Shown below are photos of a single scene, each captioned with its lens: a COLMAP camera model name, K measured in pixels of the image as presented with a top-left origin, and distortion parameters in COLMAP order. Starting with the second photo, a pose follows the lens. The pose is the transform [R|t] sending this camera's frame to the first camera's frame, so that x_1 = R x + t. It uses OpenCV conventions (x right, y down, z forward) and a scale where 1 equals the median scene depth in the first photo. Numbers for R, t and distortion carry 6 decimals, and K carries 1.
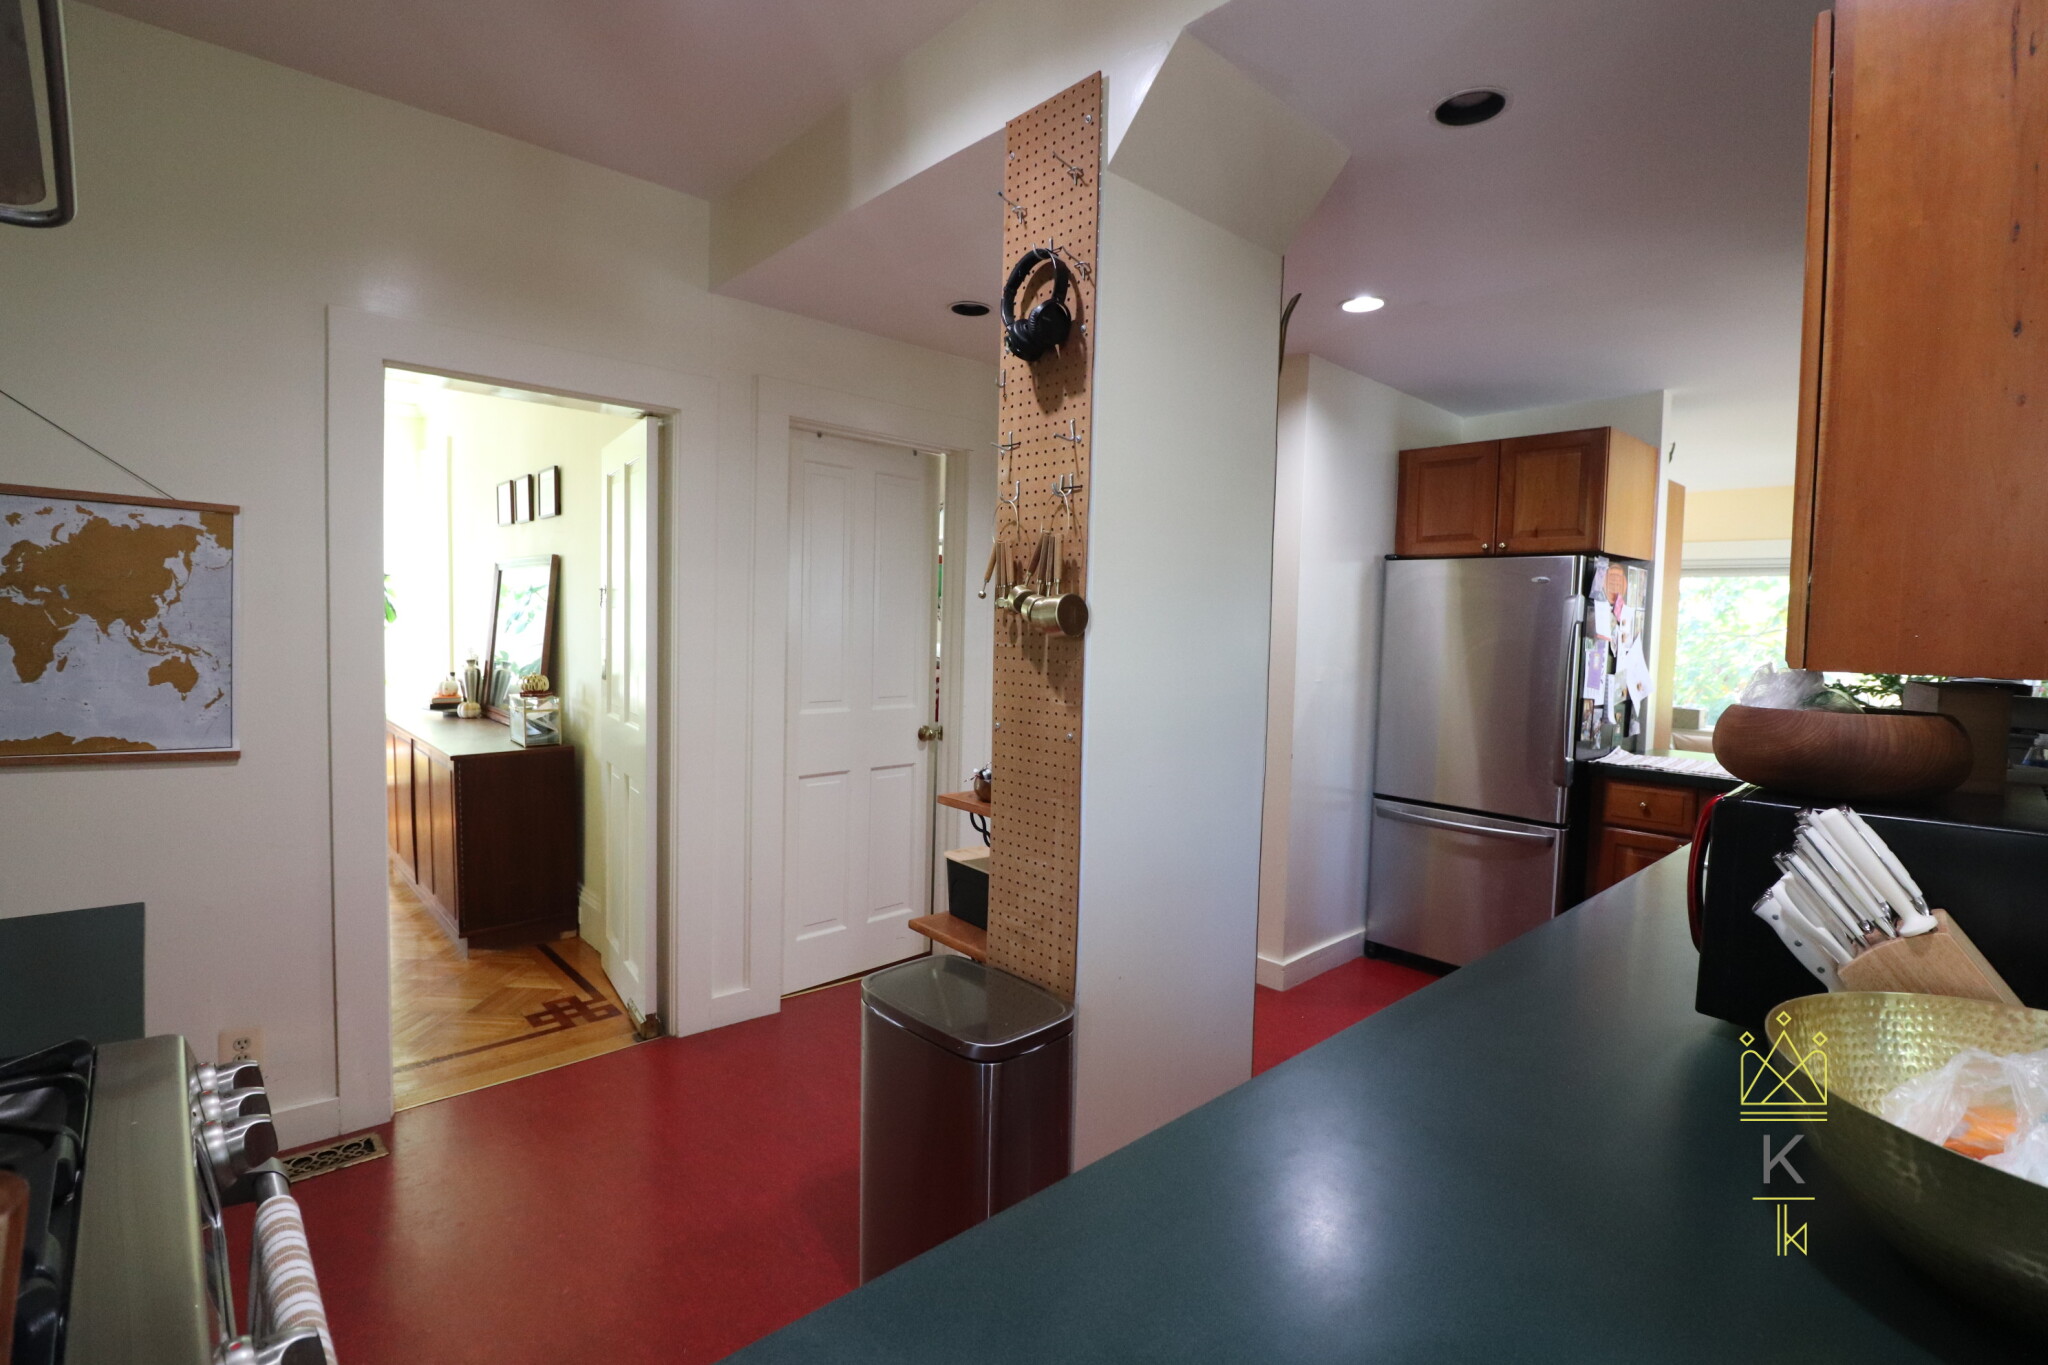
lens RADIAL K [[956.6, 0, 1016.0], [0, 956.6, 682.6], [0, 0, 1]] dist [-0.012584, -0.007456]
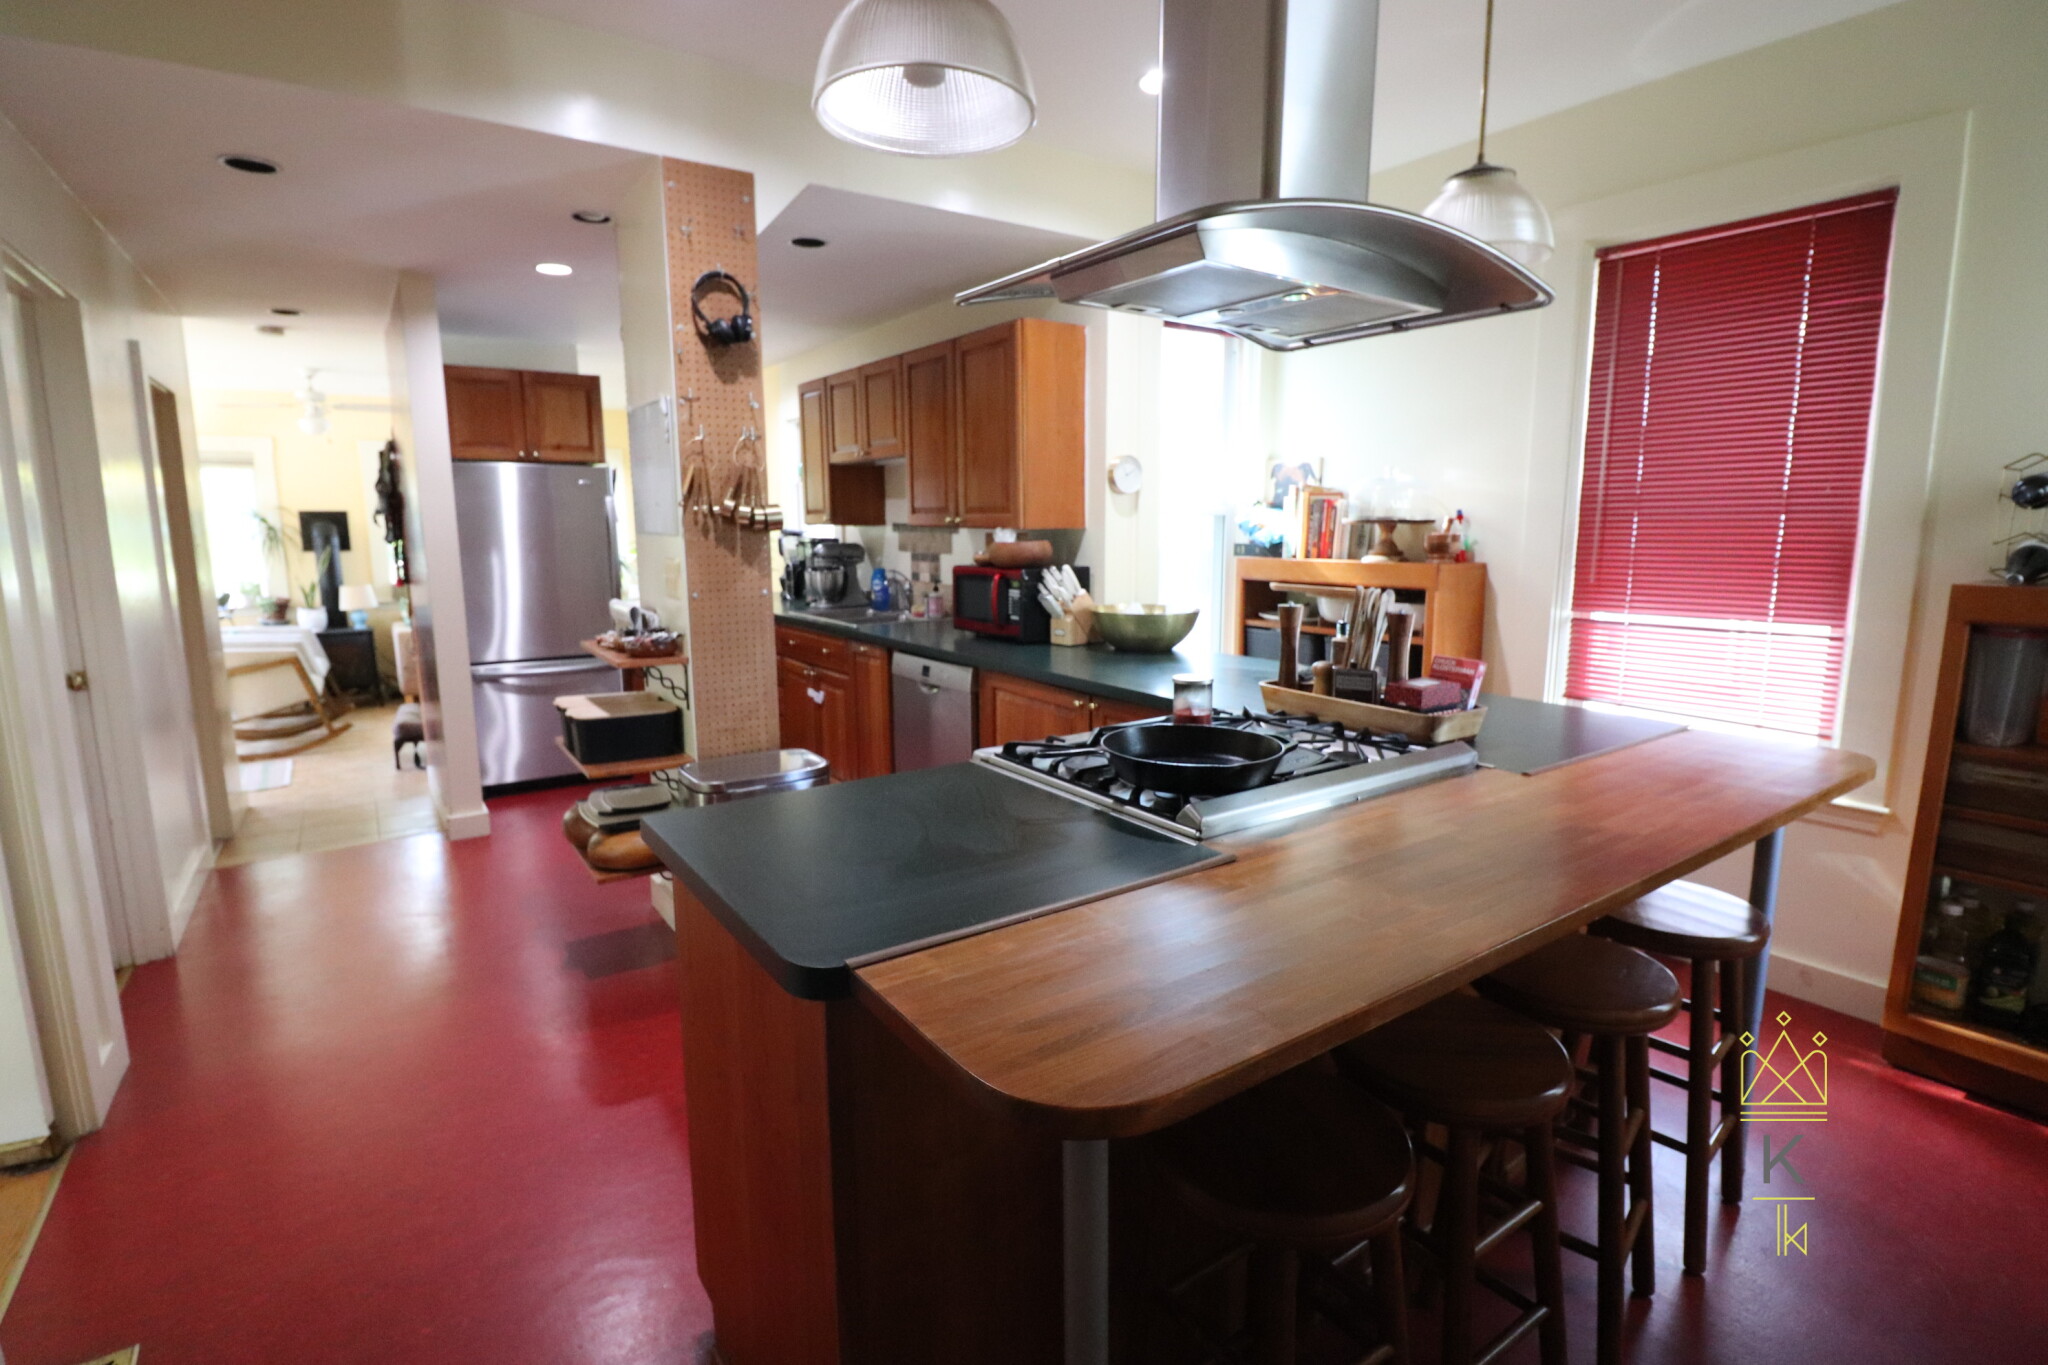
lens RADIAL K [[956.6, 0, 1016.2], [0, 956.6, 668.3], [0, 0, 1]] dist [-0.012584, -0.007456]
pose [[0.125769, -0.176543, 0.976225, -1.445613], [0.067819, 0.983266, 0.169079, -0.060643], [-0.989739, 0.044942, 0.135637, 0.352646]]
